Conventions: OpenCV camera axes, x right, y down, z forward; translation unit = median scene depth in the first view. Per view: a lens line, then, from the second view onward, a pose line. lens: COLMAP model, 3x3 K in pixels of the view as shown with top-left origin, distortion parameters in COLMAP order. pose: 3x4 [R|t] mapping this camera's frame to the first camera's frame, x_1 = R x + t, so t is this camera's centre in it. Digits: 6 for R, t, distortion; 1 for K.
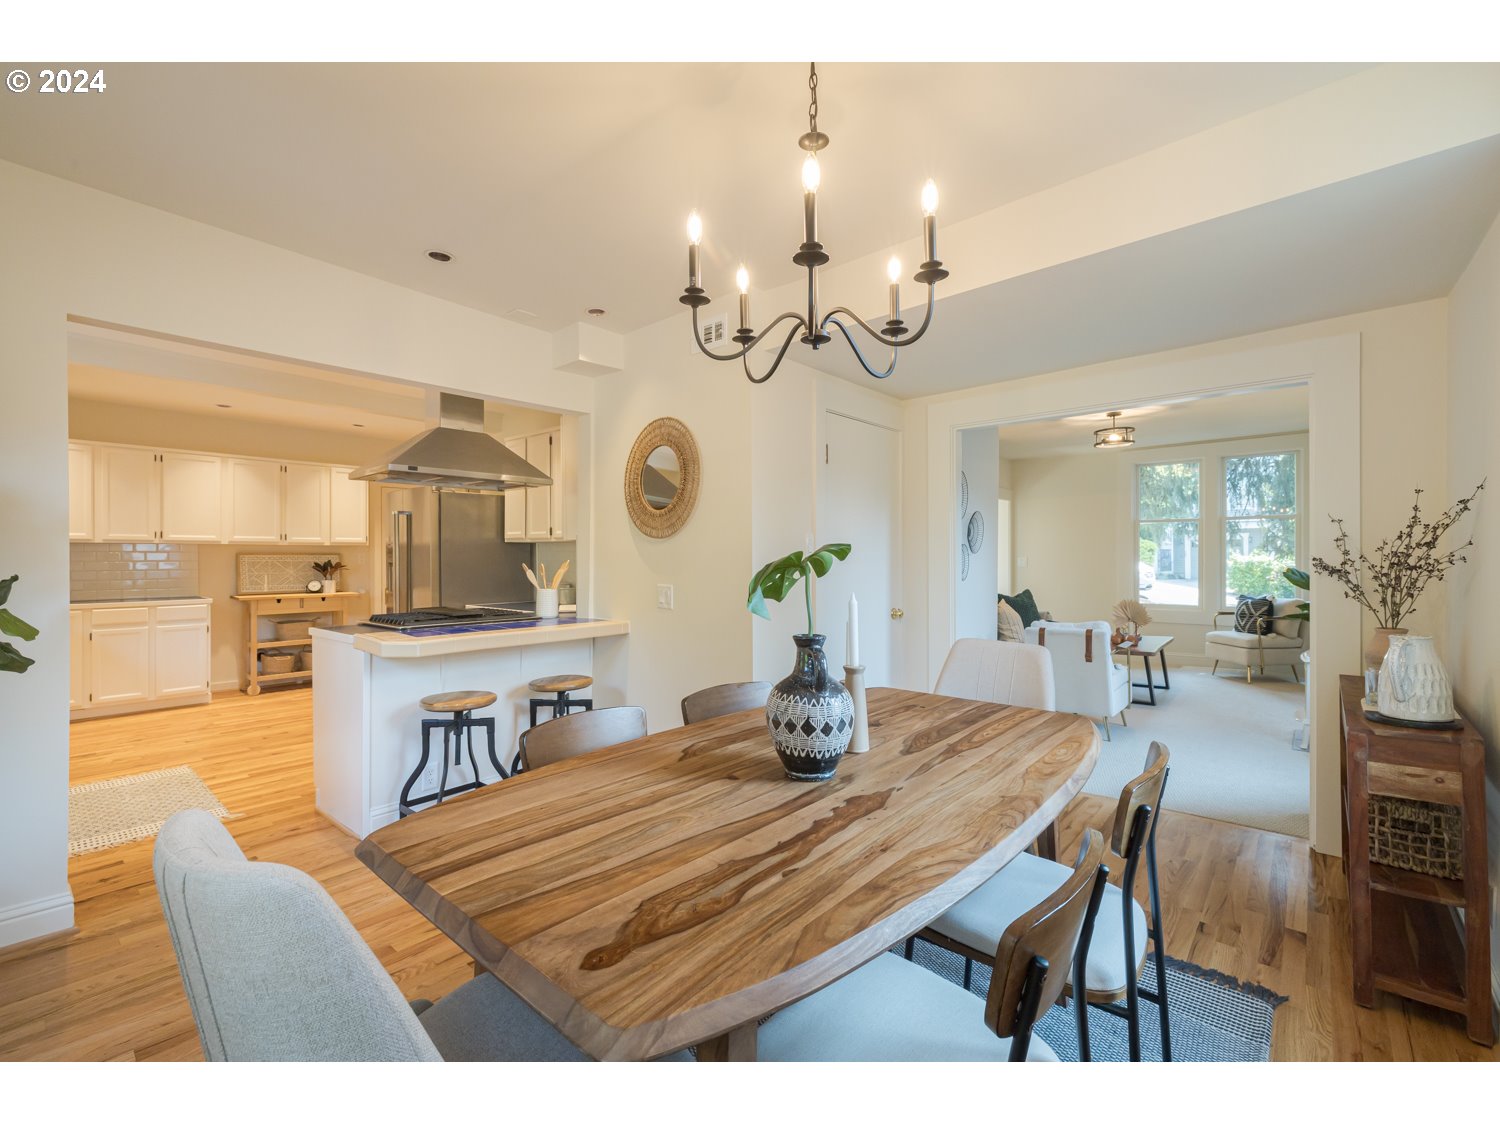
lens RADIAL K [[626.7, 0, 766.7], [0, 626.7, 555.9], [0, 0, 1]] dist [0.010233, -0.000386]
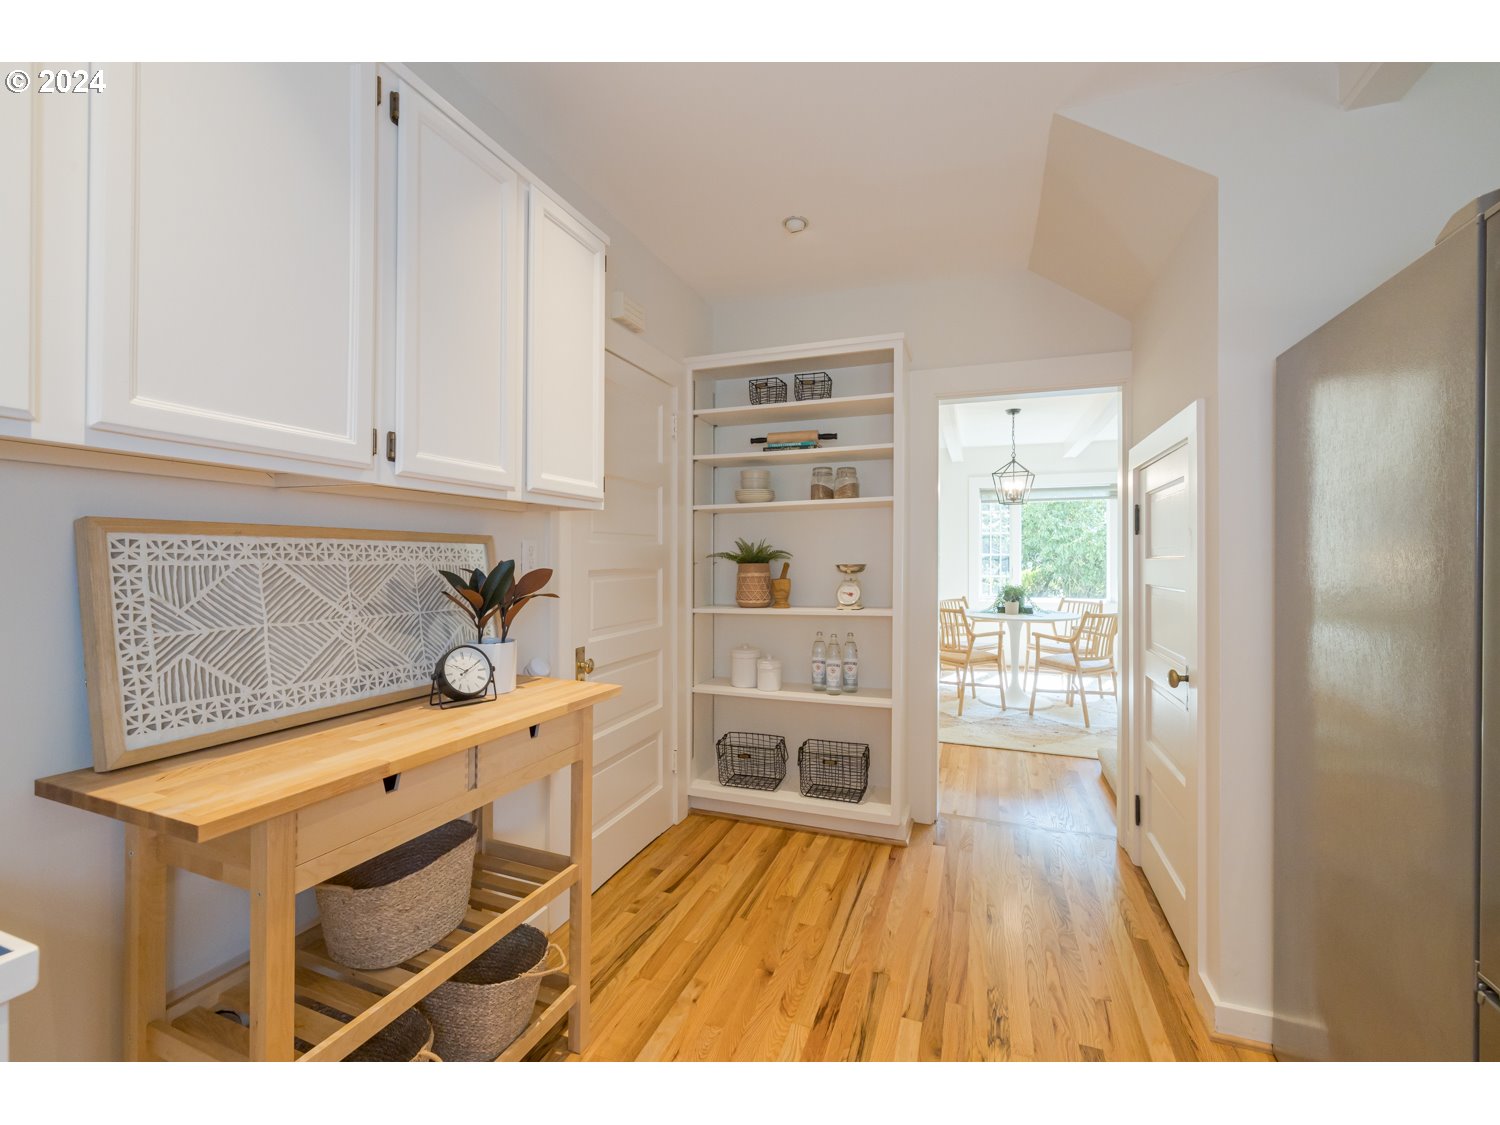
lens RADIAL K [[605.9, 0, 748.5], [0, 605.9, 558.2], [0, 0, 1]] dist [0.001386, 0.000142]
pose [[0.943984, 0.006122, 0.329934, -0.684497], [-0.006589, 0.999978, 0.000297, 0.004783], [-0.329925, -0.002455, 0.944004, 0.743530]]
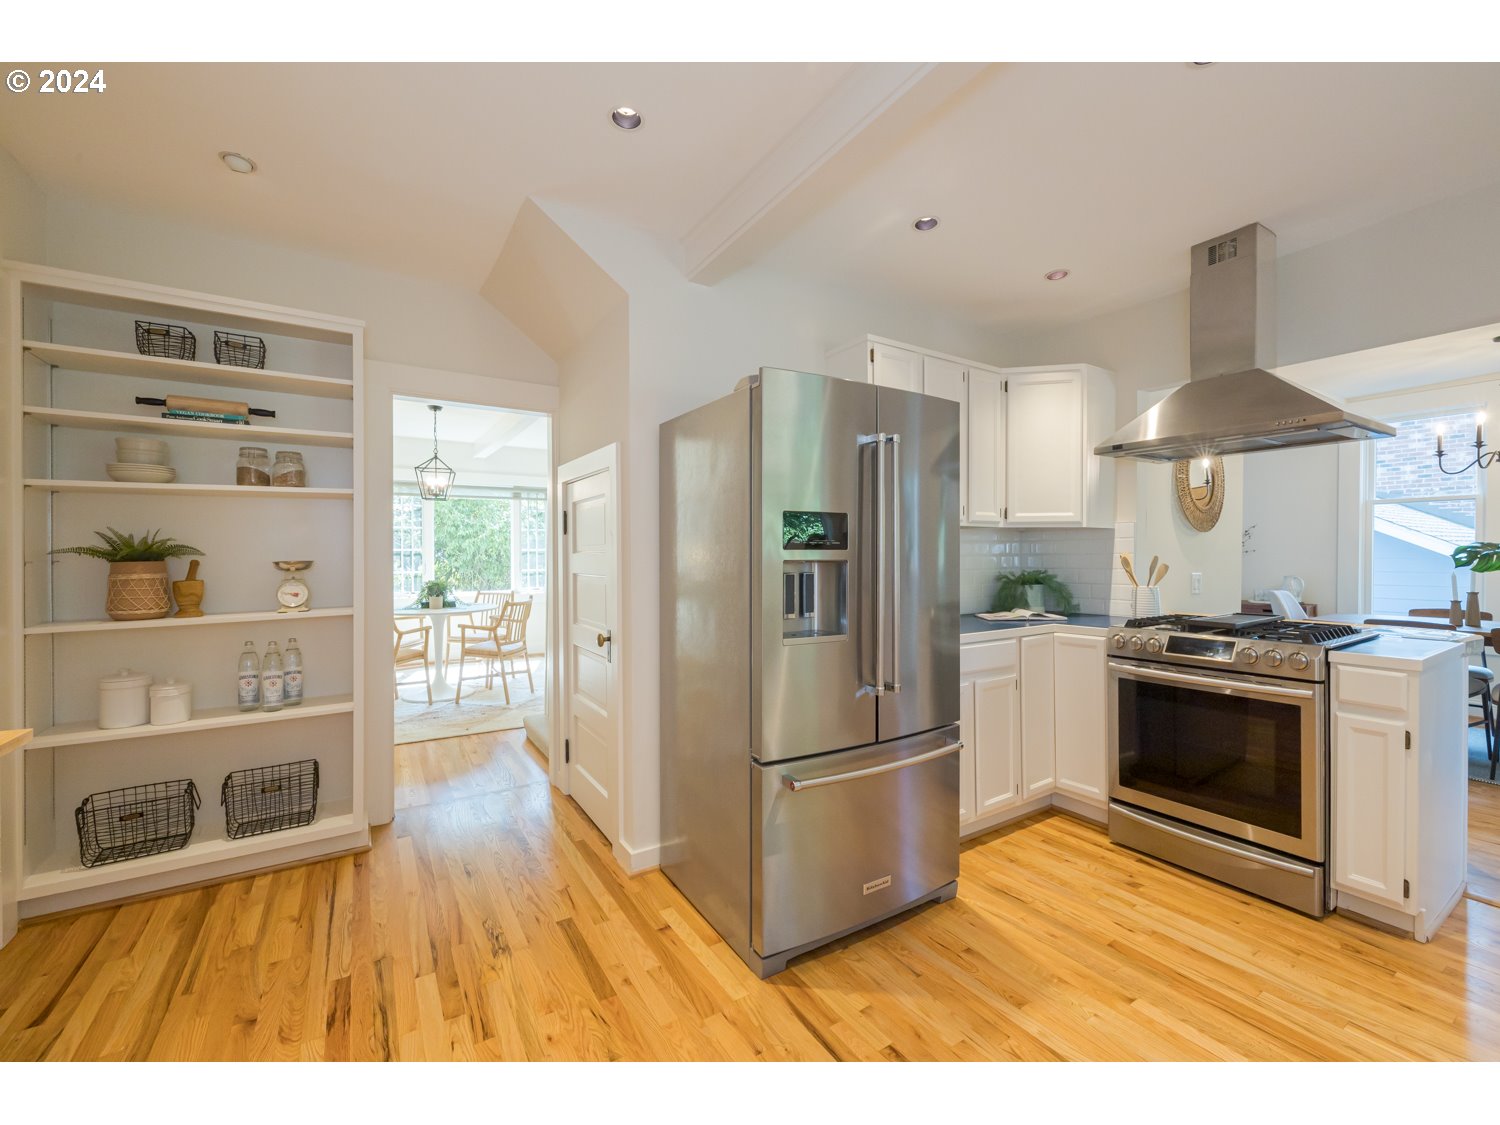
lens RADIAL K [[626.7, 0, 766.7], [0, 626.7, 555.9], [0, 0, 1]] dist [0.010233, -0.000386]
pose [[0.274877, -0.001030, 0.961479, -0.749326], [-0.000070, 0.999999, 0.001092, 0.004994], [-0.961479, -0.000367, 0.274877, 0.733470]]
